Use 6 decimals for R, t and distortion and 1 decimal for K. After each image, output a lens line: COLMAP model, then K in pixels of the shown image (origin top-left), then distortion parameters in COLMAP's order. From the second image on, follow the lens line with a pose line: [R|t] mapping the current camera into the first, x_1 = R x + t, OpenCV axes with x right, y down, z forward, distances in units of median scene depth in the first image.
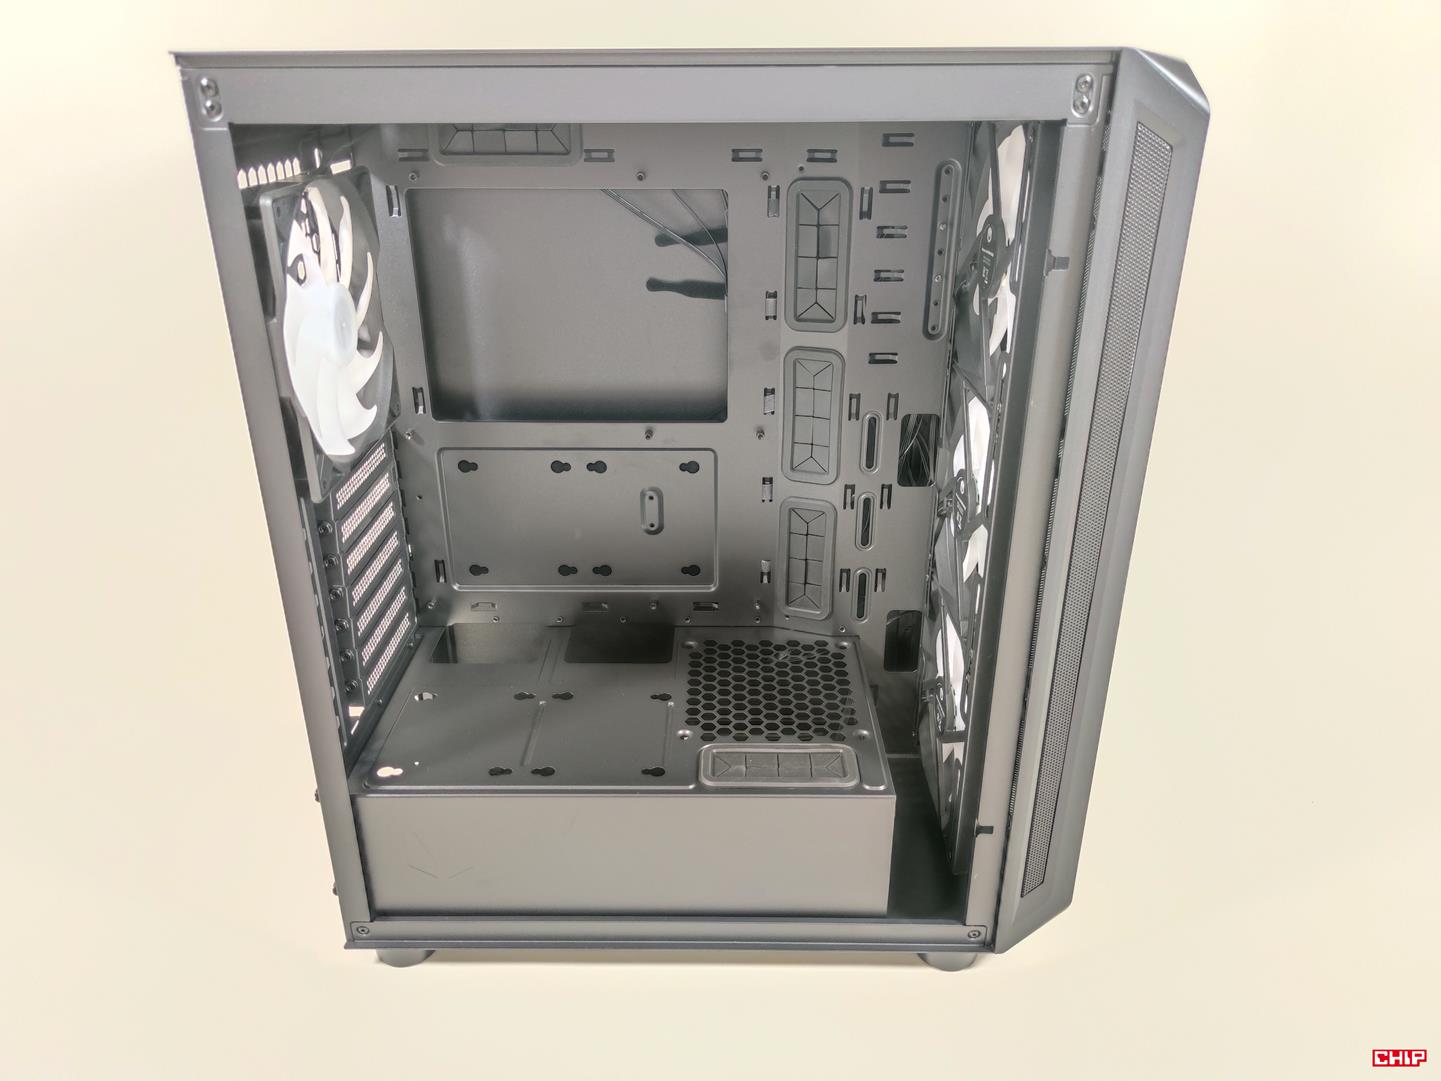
lens RADIAL K [[1061.6, 0, 712.4], [0, 1061.6, 543.0], [0, 0, 1]] dist [0.033975, -0.069281]
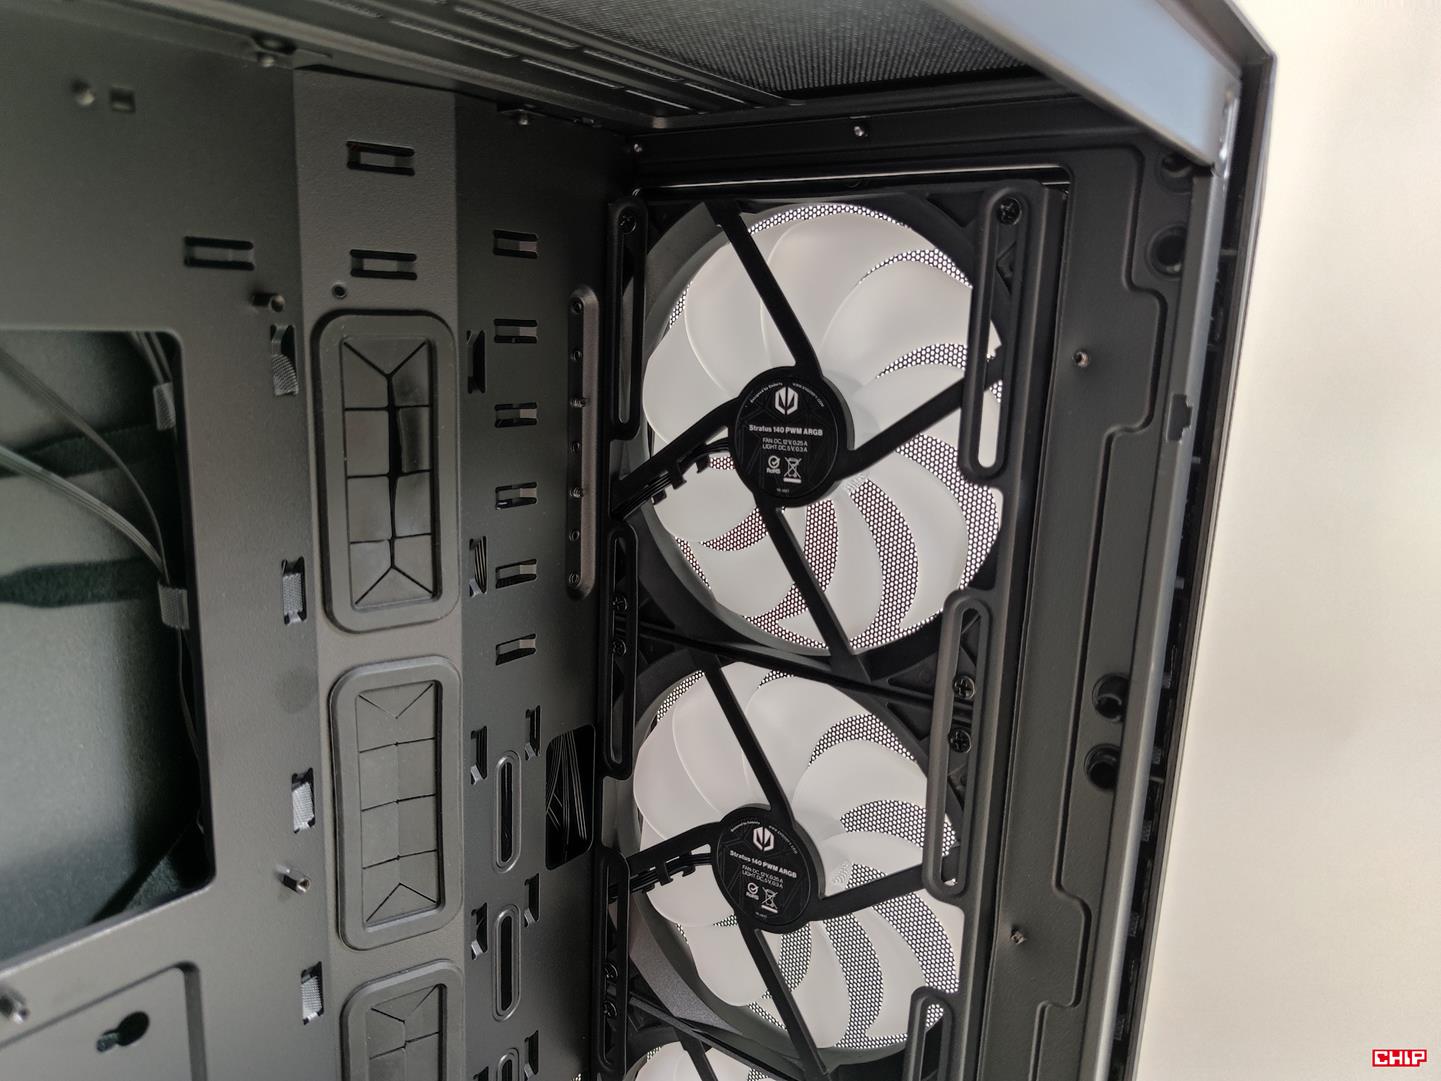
lens RADIAL K [[1061.6, 0, 717.4], [0, 1061.6, 547.8], [0, 0, 1]] dist [0.033975, -0.069281]
pose [[0.571836, -0.142422, 0.807910, -0.194042], [0.298448, 0.953449, -0.043163, -0.166733], [-0.764154, 0.265802, 0.587722, 0.595456]]
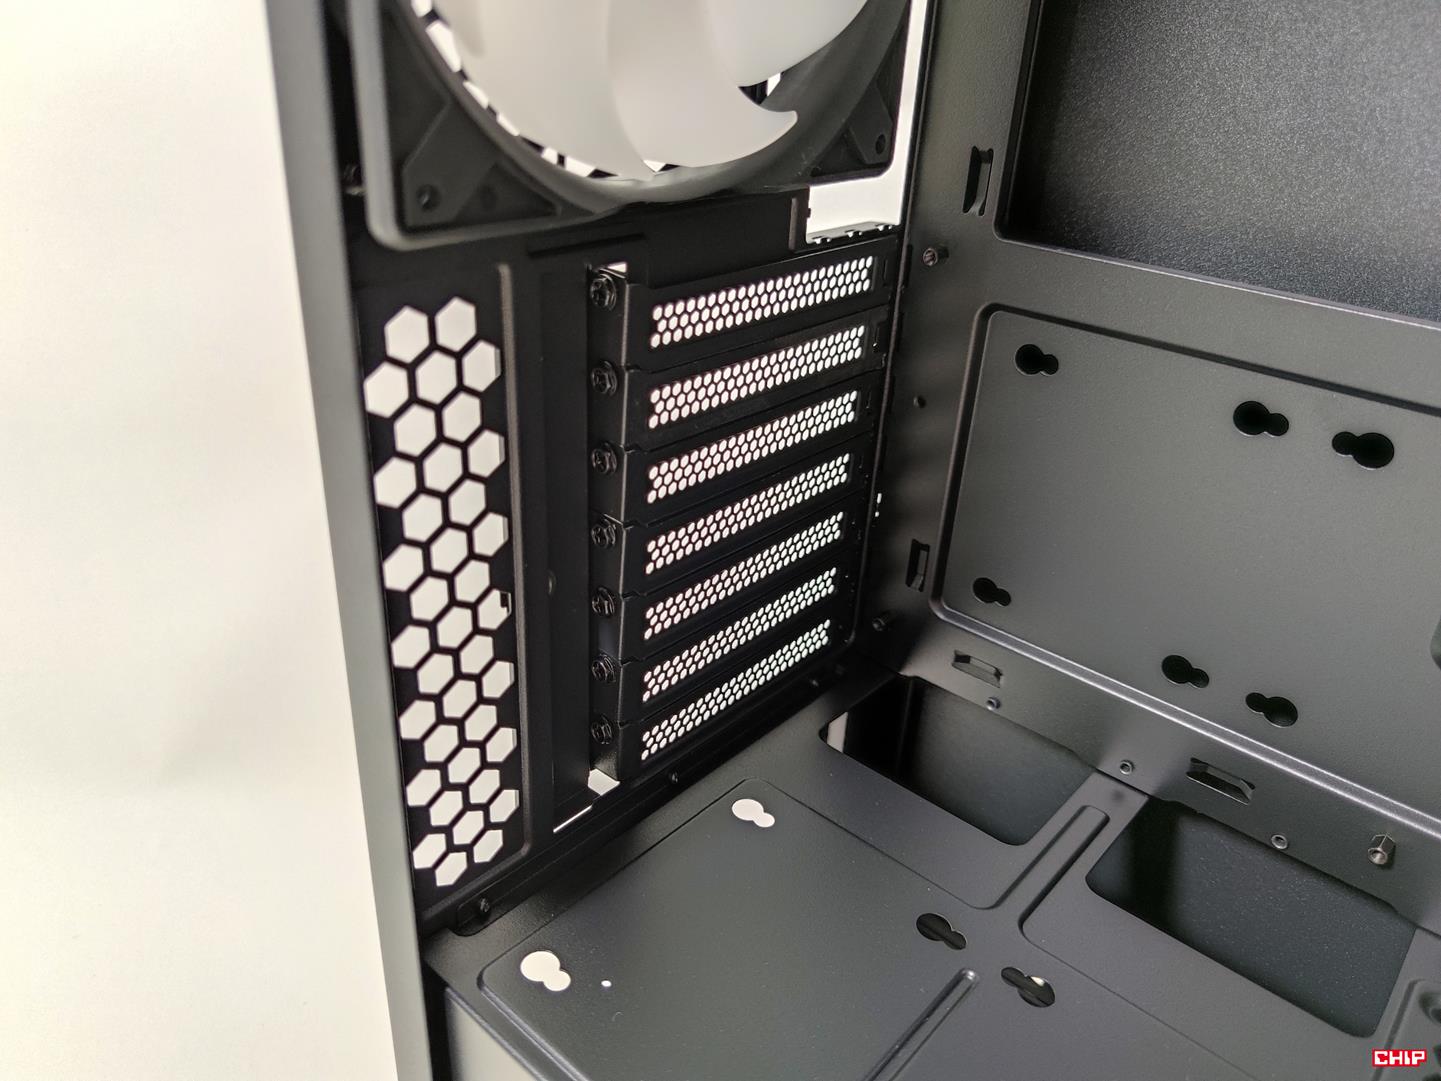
lens RADIAL K [[1061.6, 0, 718.2], [0, 1061.6, 536.2], [0, 0, 1]] dist [0.033975, -0.069281]
pose [[0.758172, 0.336243, -0.558674, -0.066188], [-0.319583, 0.938444, 0.131108, -0.021867], [0.568368, 0.079140, 0.818959, 0.610438]]
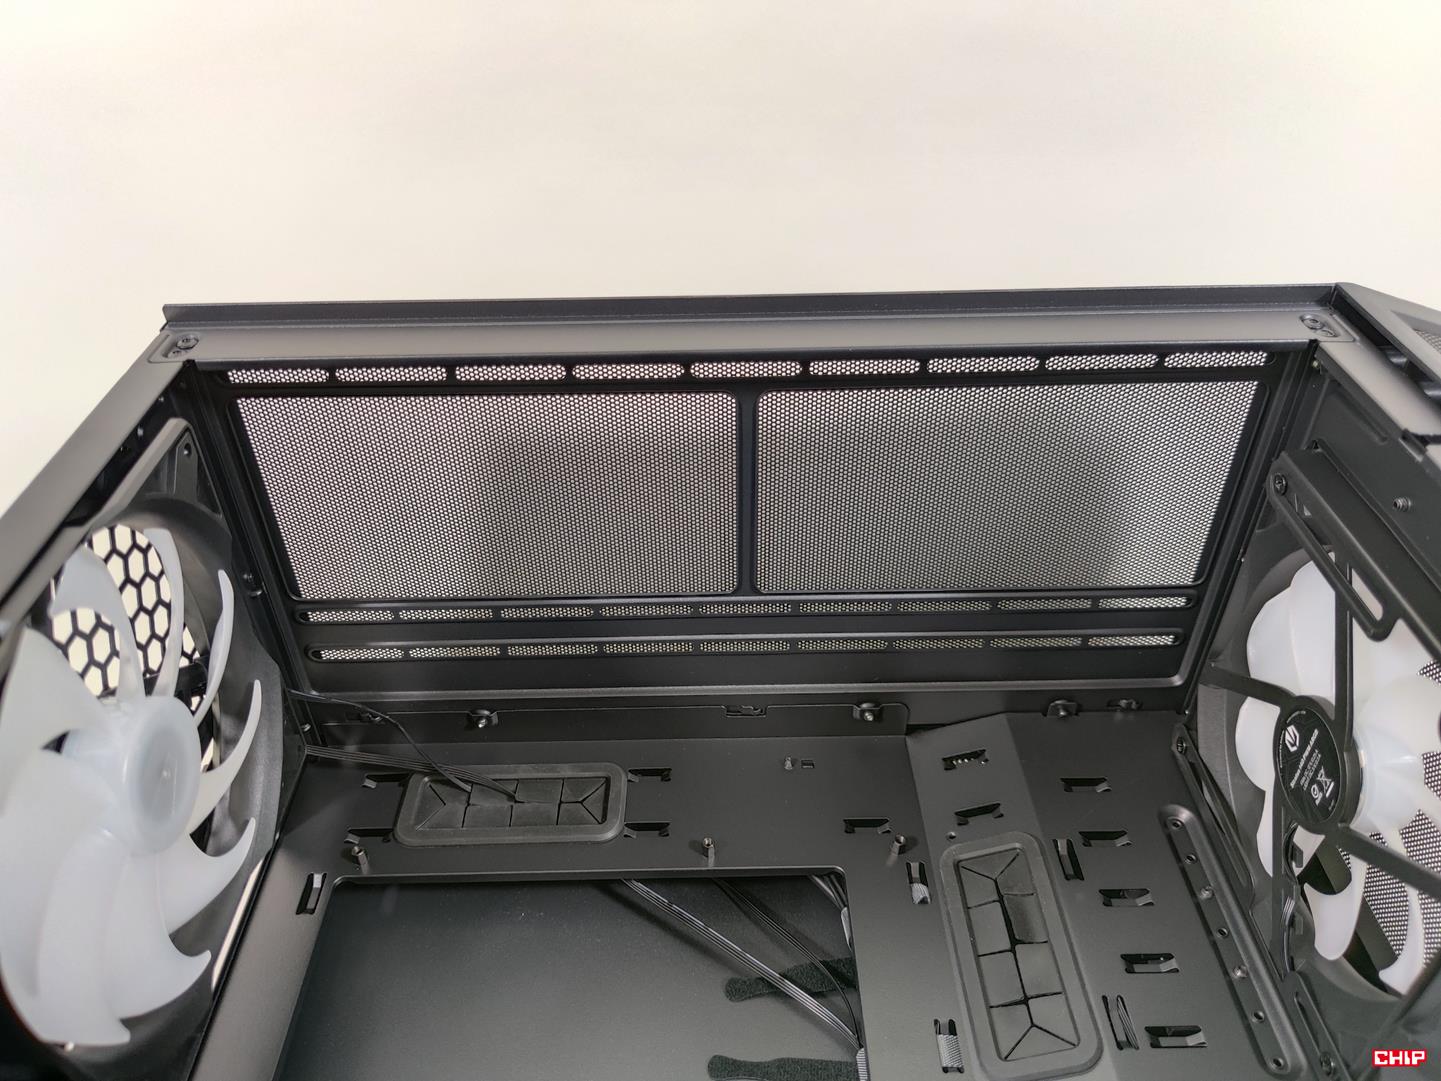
lens RADIAL K [[1061.6, 0, 720.1], [0, 1061.6, 532.4], [0, 0, 1]] dist [0.033975, -0.069281]
pose [[0.999990, -0.002793, 0.003409, -0.058177], [0.003950, 0.225071, -0.974334, 0.230348], [0.001954, 0.974338, 0.225080, 0.622693]]
